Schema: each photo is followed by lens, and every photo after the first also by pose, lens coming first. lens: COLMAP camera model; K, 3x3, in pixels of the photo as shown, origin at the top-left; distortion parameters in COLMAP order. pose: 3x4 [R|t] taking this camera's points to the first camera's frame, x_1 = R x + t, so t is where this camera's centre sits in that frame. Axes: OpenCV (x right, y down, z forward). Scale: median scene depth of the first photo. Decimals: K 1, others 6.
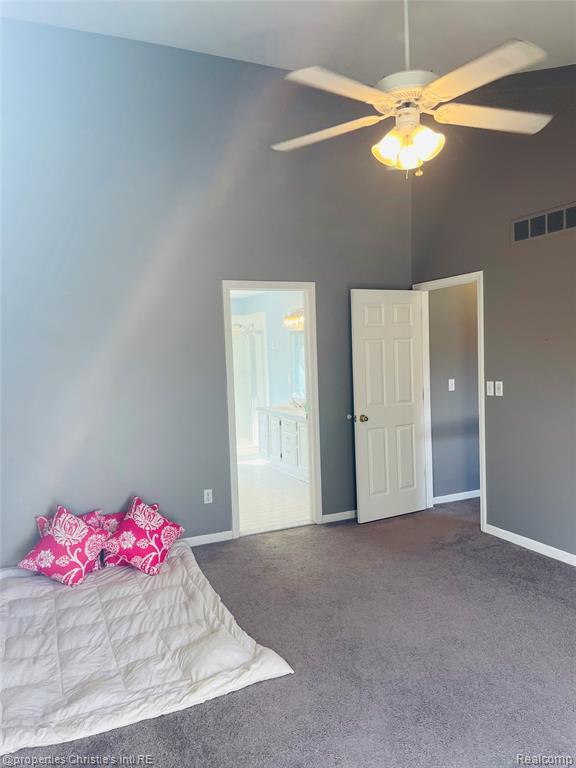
lens RADIAL K [[578.6, 0, 287.0], [0, 578.6, 384.8], [0, 0, 1]] dist [0.043755, -0.048111]
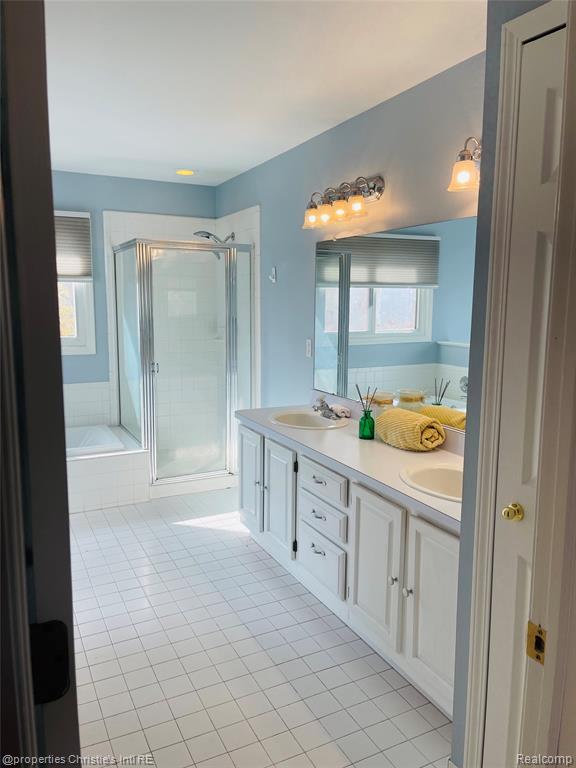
lens RADIAL K [[578.6, 0, 289.9], [0, 578.6, 380.8], [0, 0, 1]] dist [0.043755, -0.048111]
pose [[0.998744, 0.029073, 0.040795, -0.030207], [-0.032470, 0.995831, 0.085244, -0.024102], [-0.038147, -0.086461, 0.995525, 0.550713]]
